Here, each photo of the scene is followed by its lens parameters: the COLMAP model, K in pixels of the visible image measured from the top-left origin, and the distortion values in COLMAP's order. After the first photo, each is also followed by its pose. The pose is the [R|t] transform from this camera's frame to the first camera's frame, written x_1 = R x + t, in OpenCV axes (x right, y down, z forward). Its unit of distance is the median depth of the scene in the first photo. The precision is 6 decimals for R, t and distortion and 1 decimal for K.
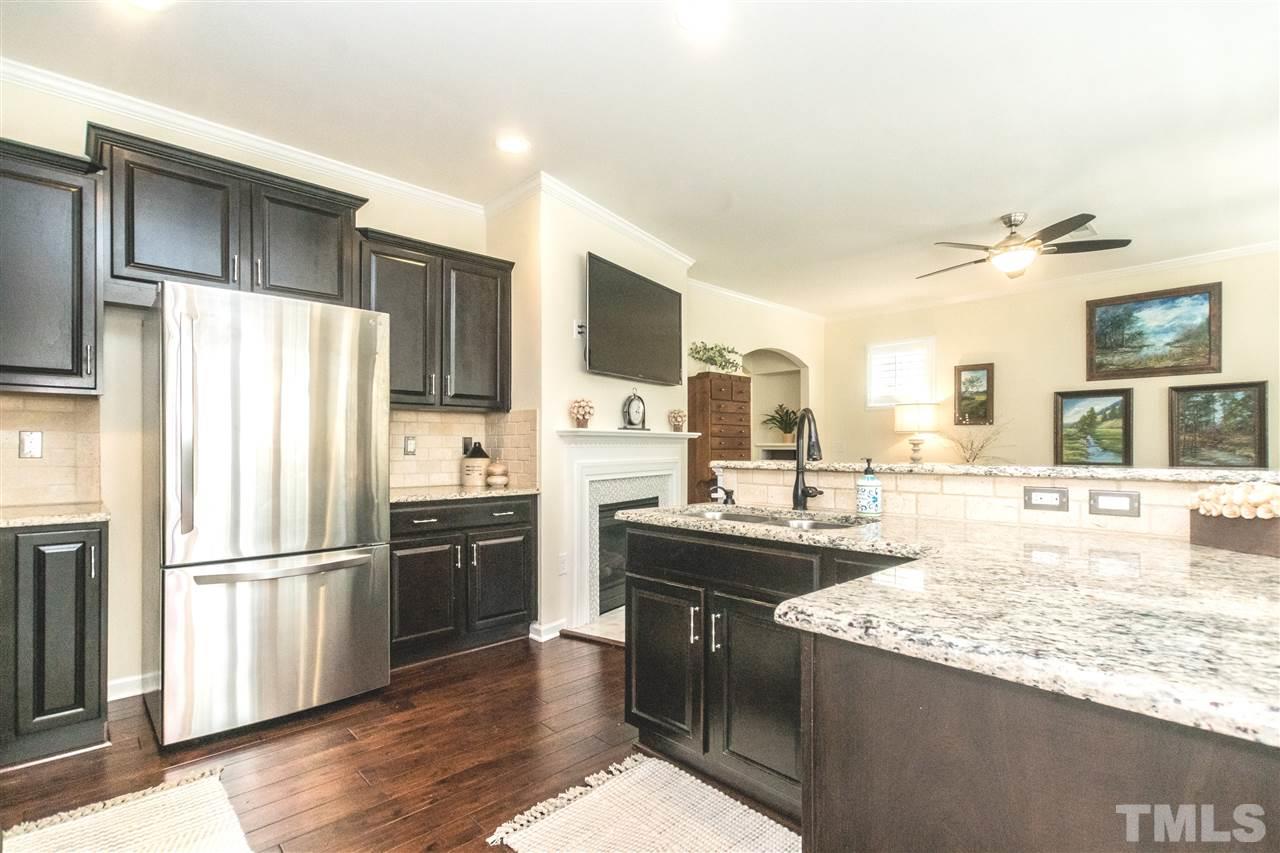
lens RADIAL K [[590.1, 0, 653.5], [0, 590.1, 444.4], [0, 0, 1]] dist [0.006898, 0.001569]
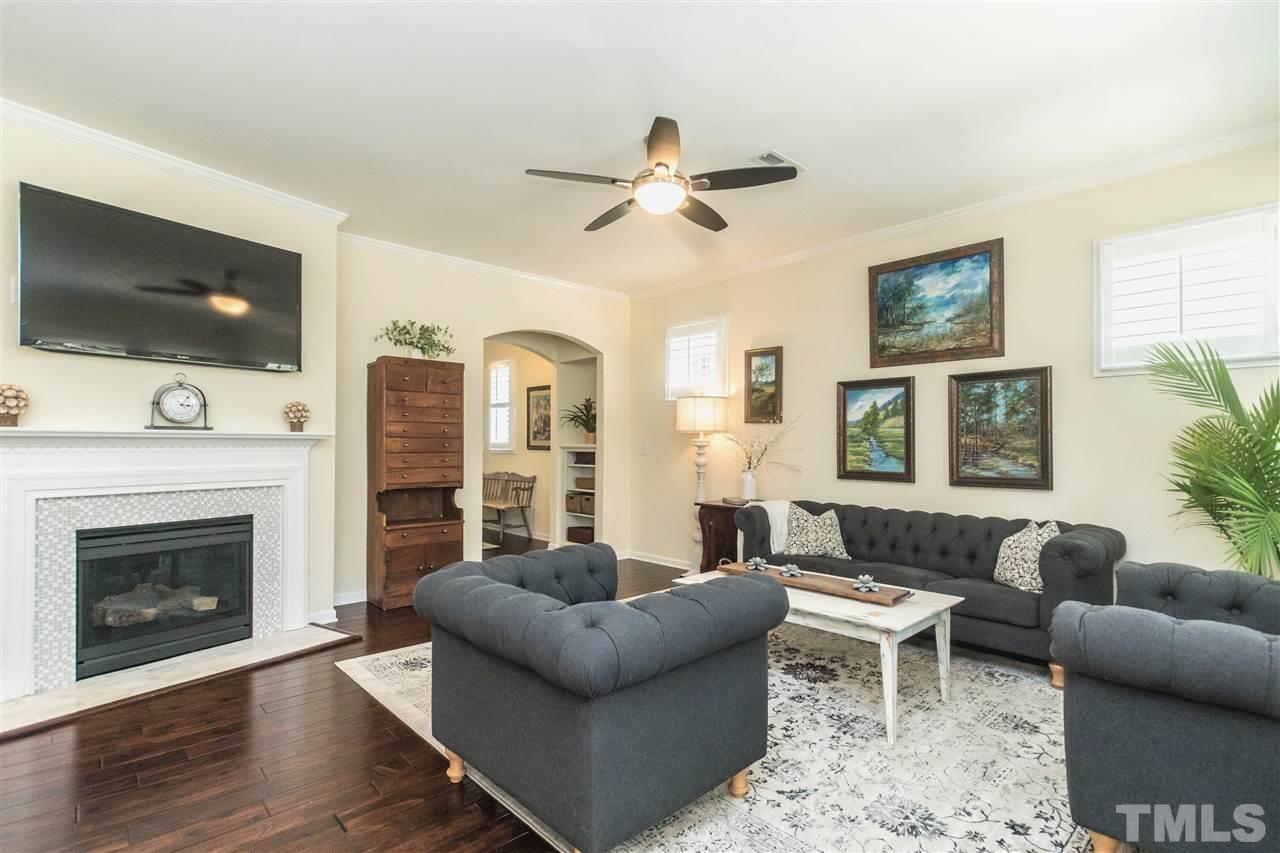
lens RADIAL K [[620.2, 0, 644.4], [0, 620.2, 438.1], [0, 0, 1]] dist [-0.005149, 0.001443]
pose [[0.999671, 0.002783, -0.025499, 0.478776], [-0.002950, 0.999974, -0.006507, -0.007813], [0.025480, 0.006580, 0.999654, 0.176708]]
